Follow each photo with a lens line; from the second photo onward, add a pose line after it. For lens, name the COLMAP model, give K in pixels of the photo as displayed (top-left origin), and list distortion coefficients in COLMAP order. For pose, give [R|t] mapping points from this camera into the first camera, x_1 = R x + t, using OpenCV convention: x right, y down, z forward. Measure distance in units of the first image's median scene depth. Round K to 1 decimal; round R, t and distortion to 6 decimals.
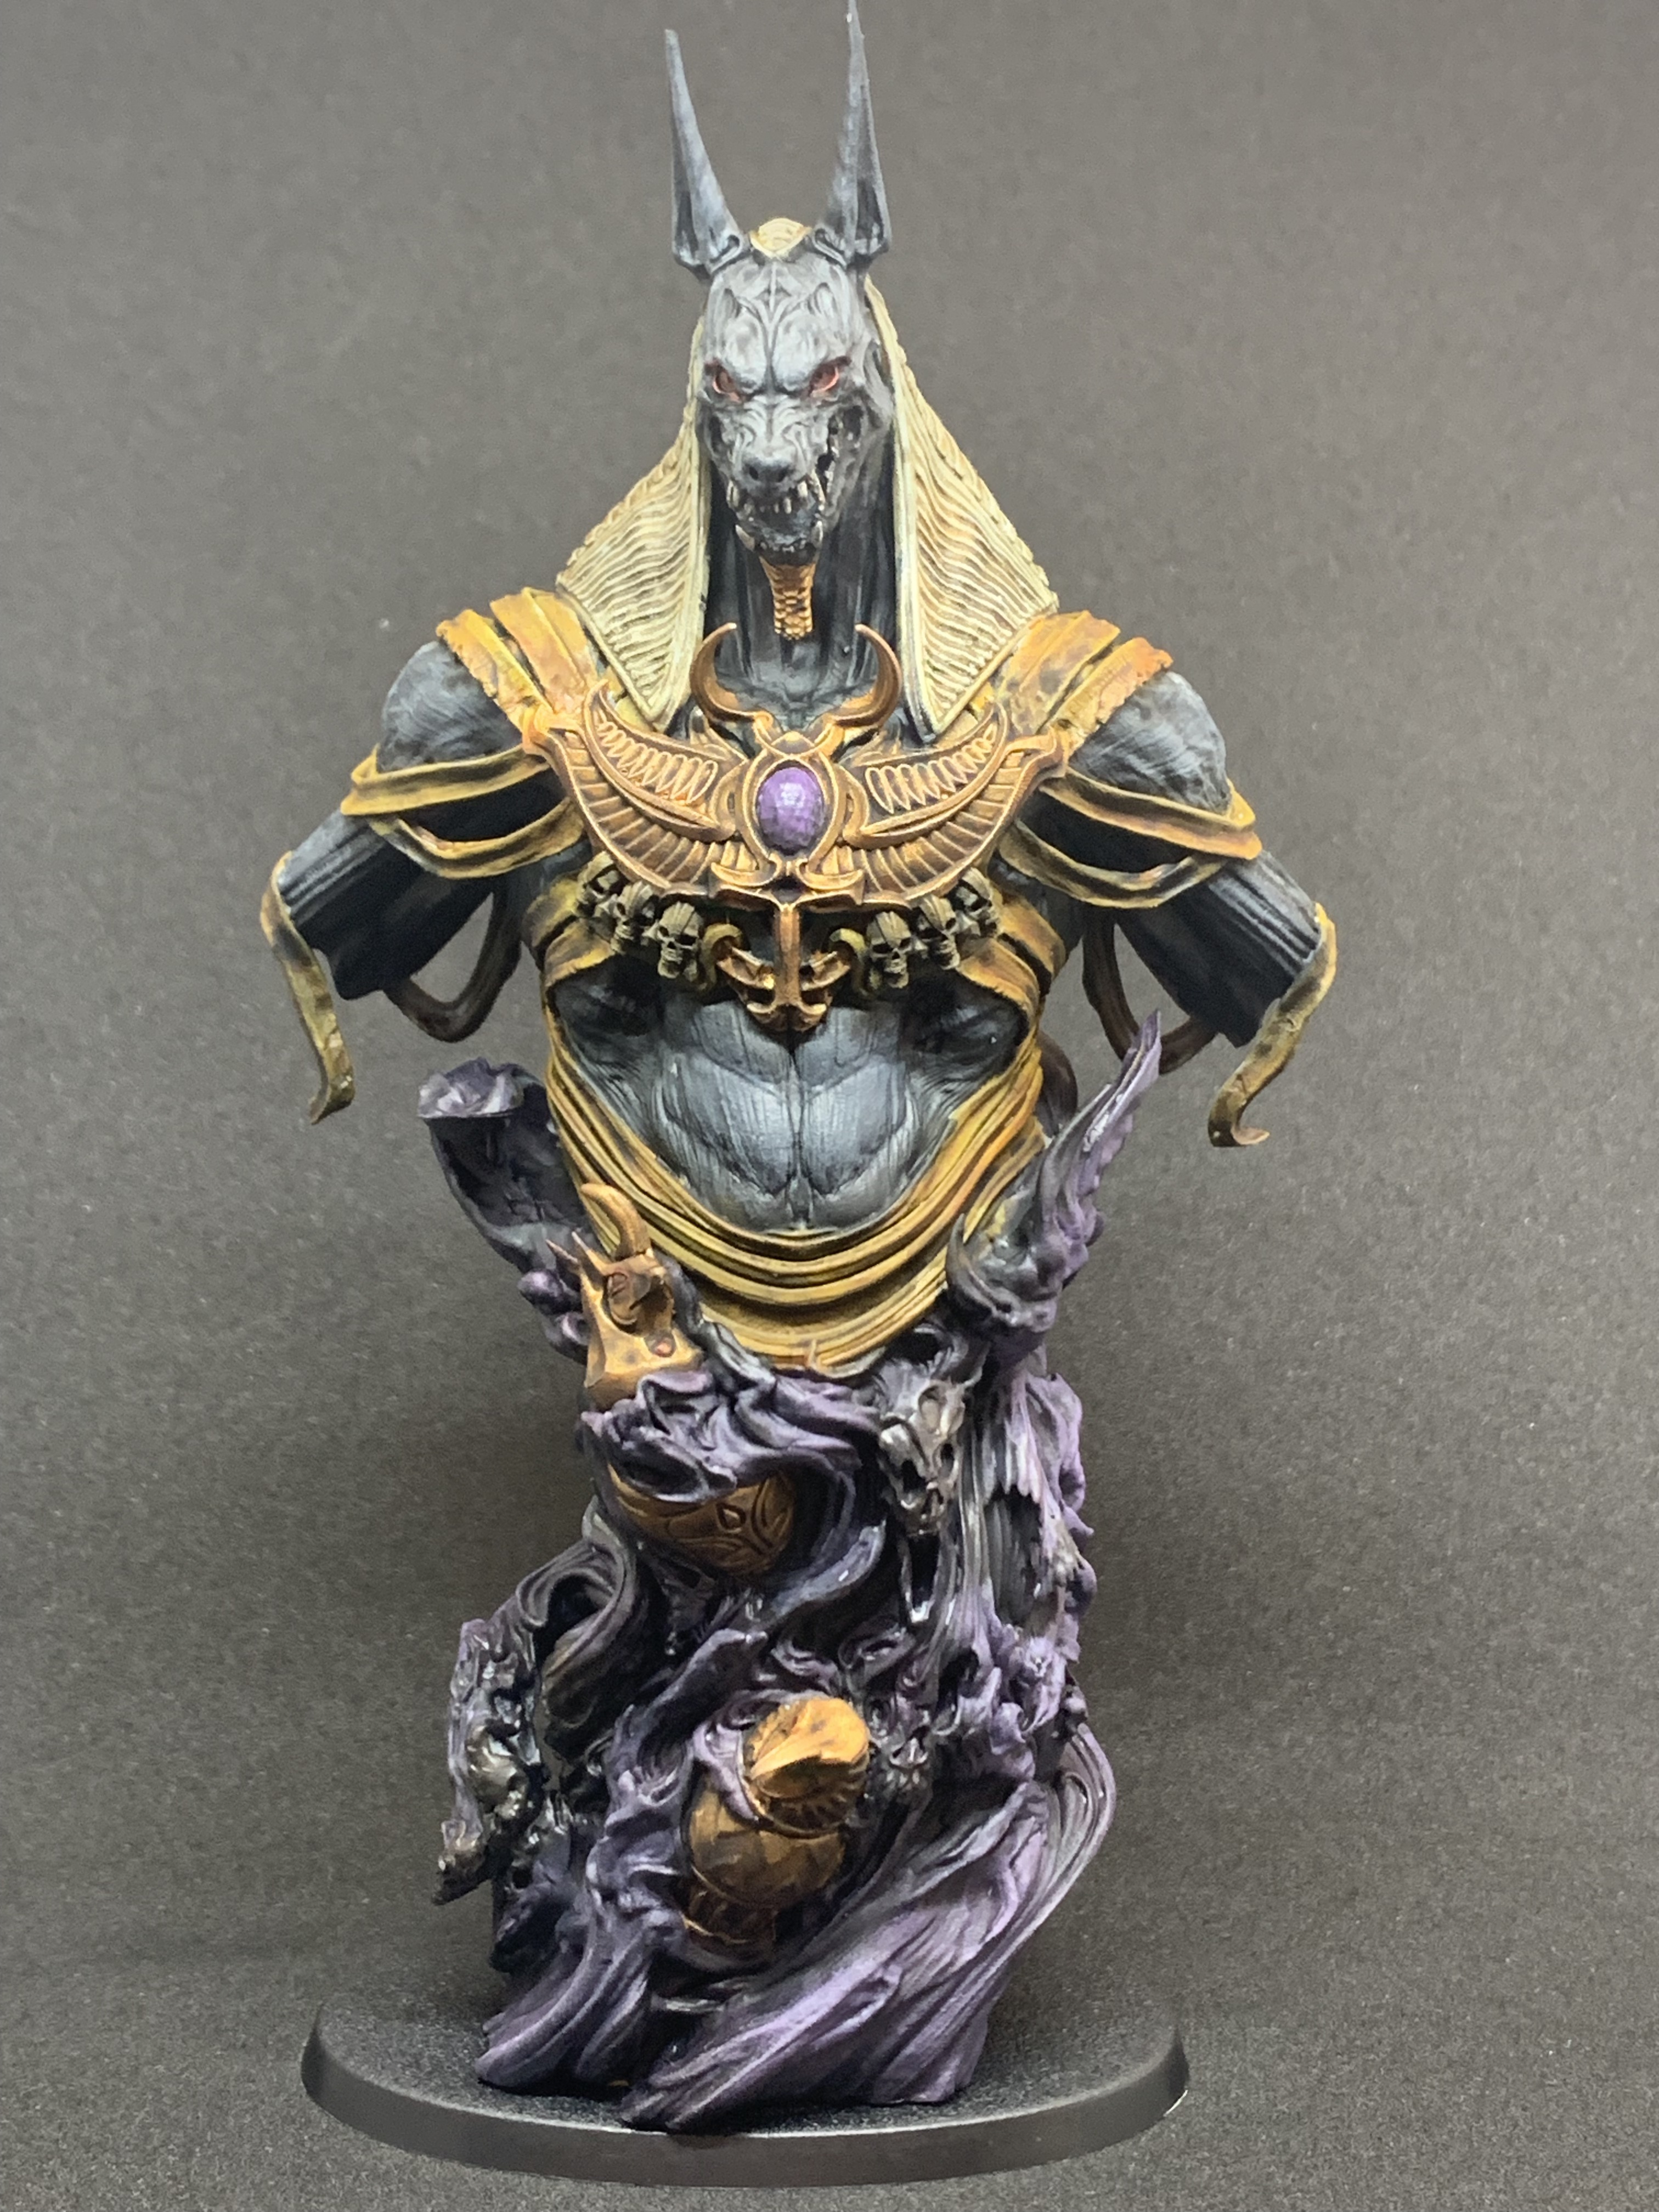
lens RADIAL K [[3399.7, 0, 823.8], [0, 3399.7, 1083.9], [0, 0, 1]] dist [0.254271, -0.950411]
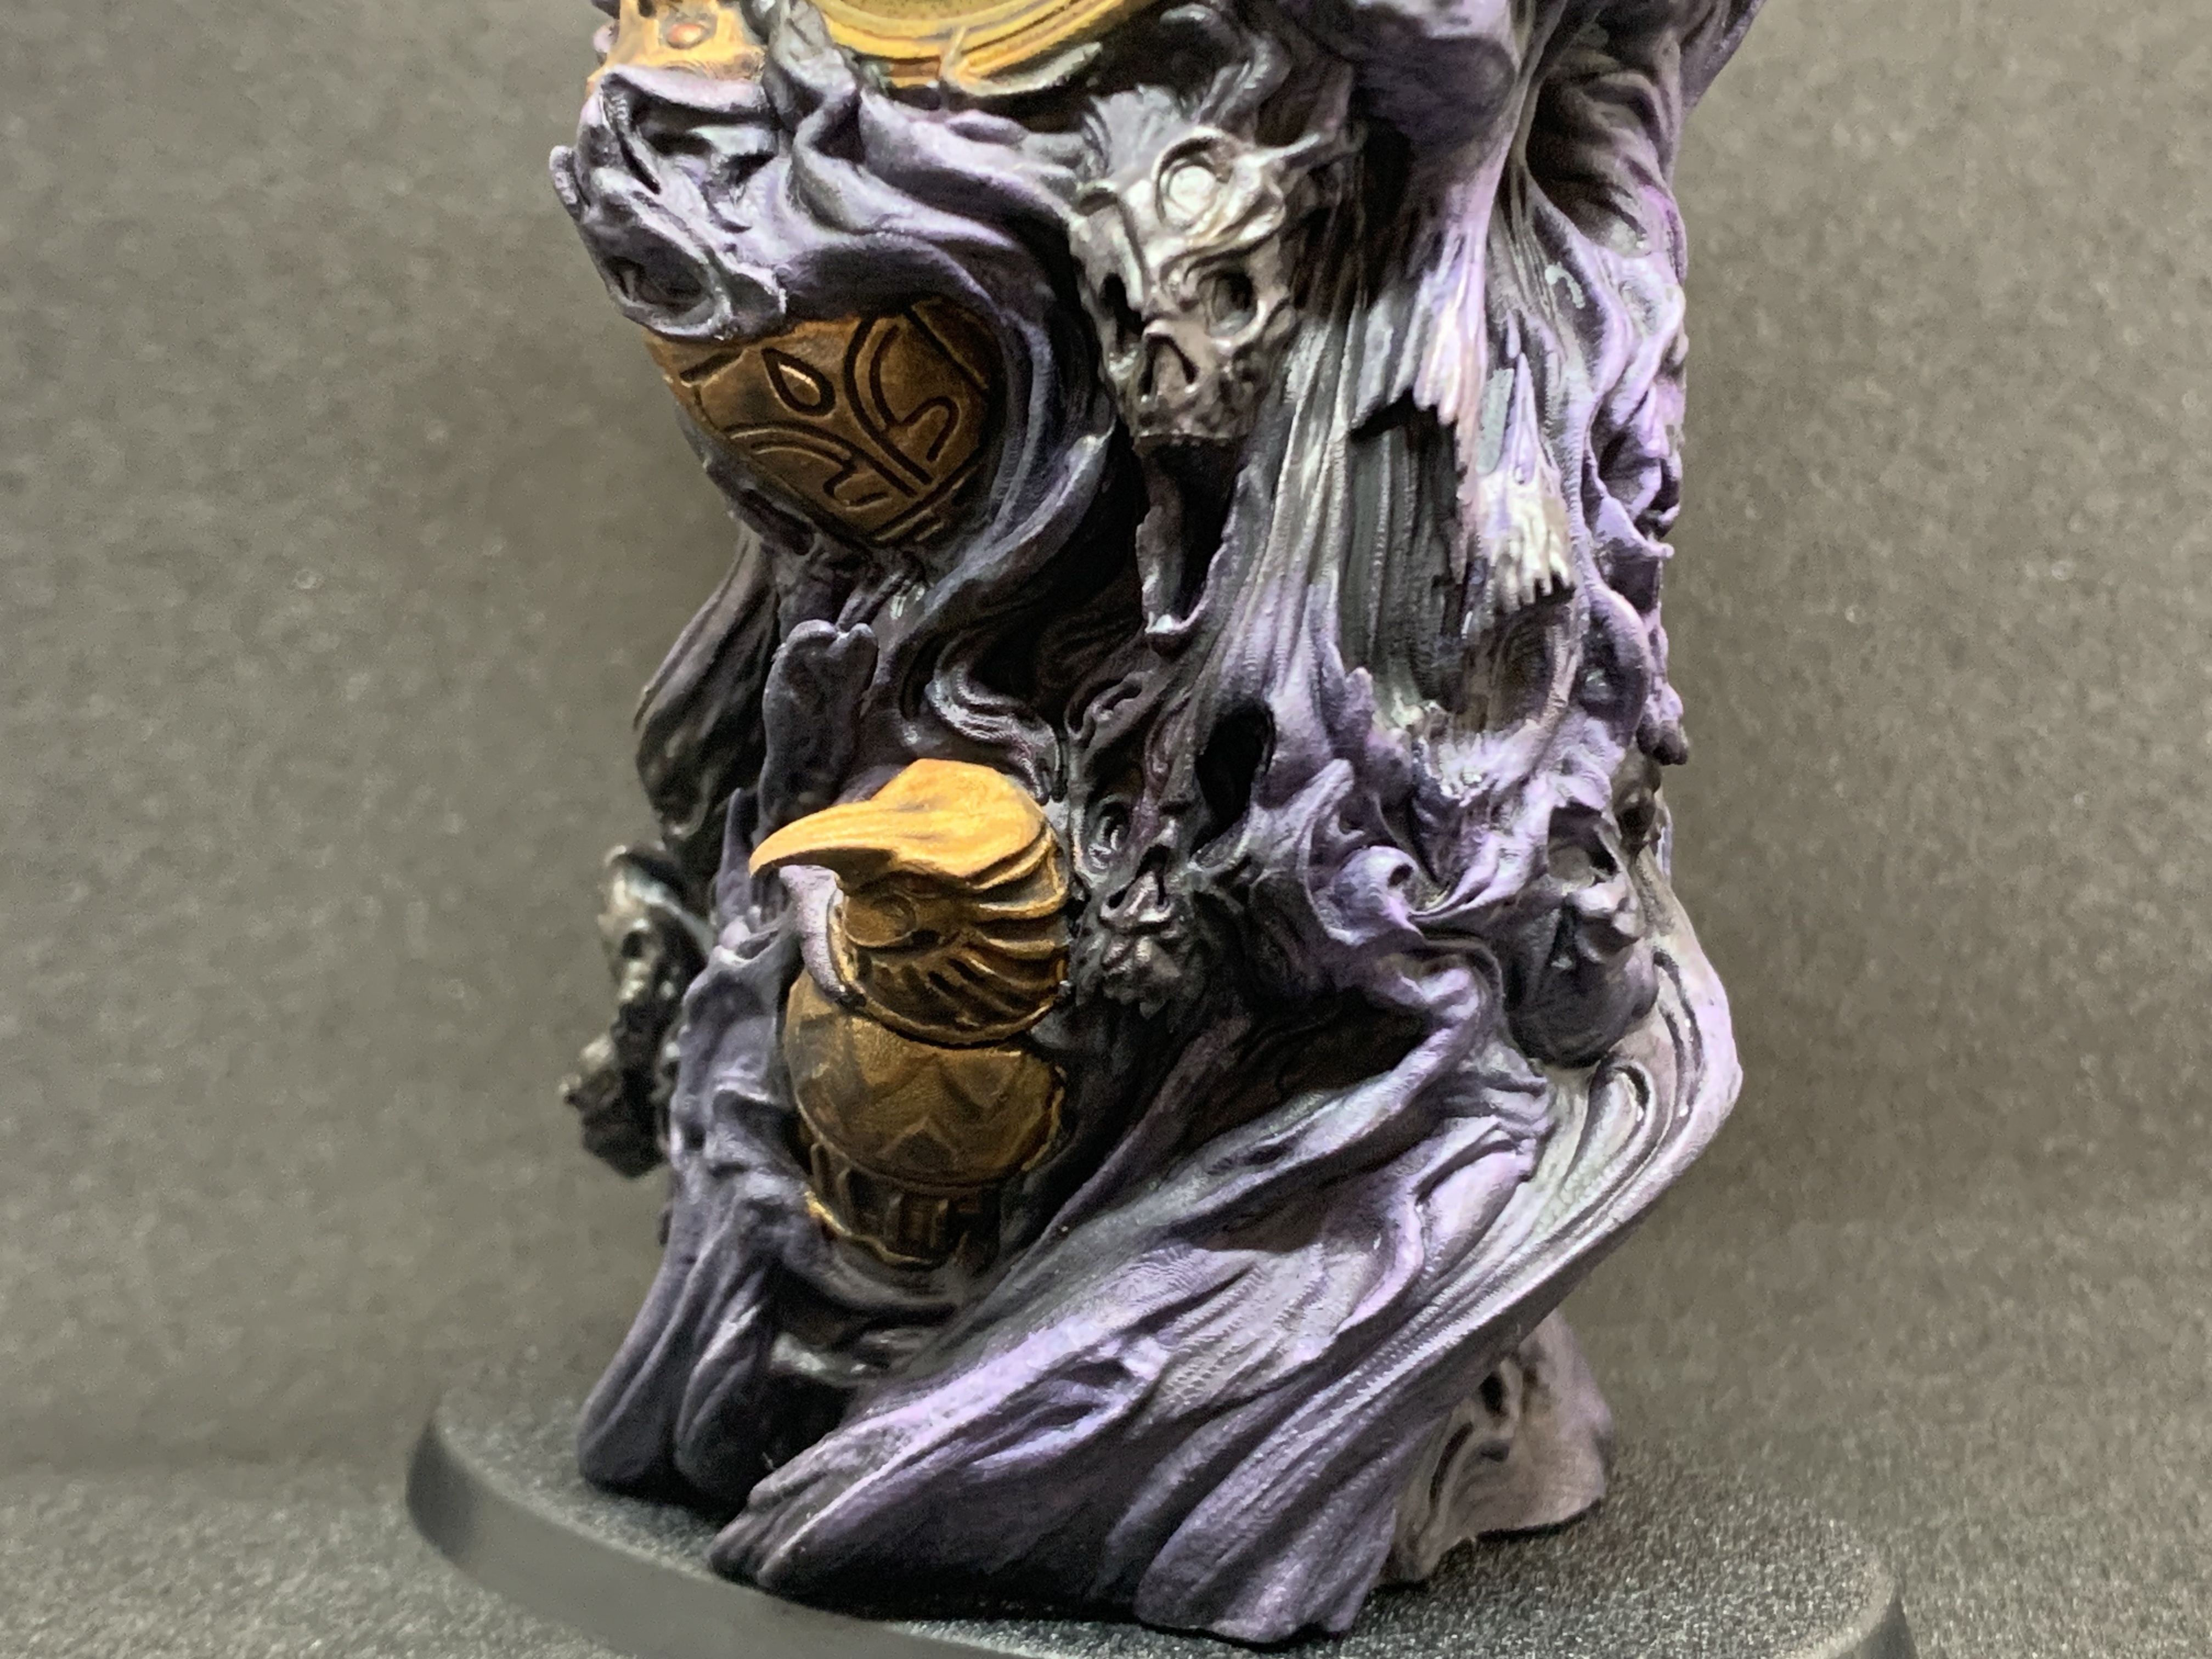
lens RADIAL K [[3475.9, 0, 1136.9], [0, 3475.9, 813.0], [0, 0, 1]] dist [0.232046, -0.920965]
pose [[0.878380, 0.077127, -0.471698, 0.264592], [-0.085948, 0.996296, 0.002853, 0.182706], [0.470171, 0.038035, 0.881755, 0.559755]]
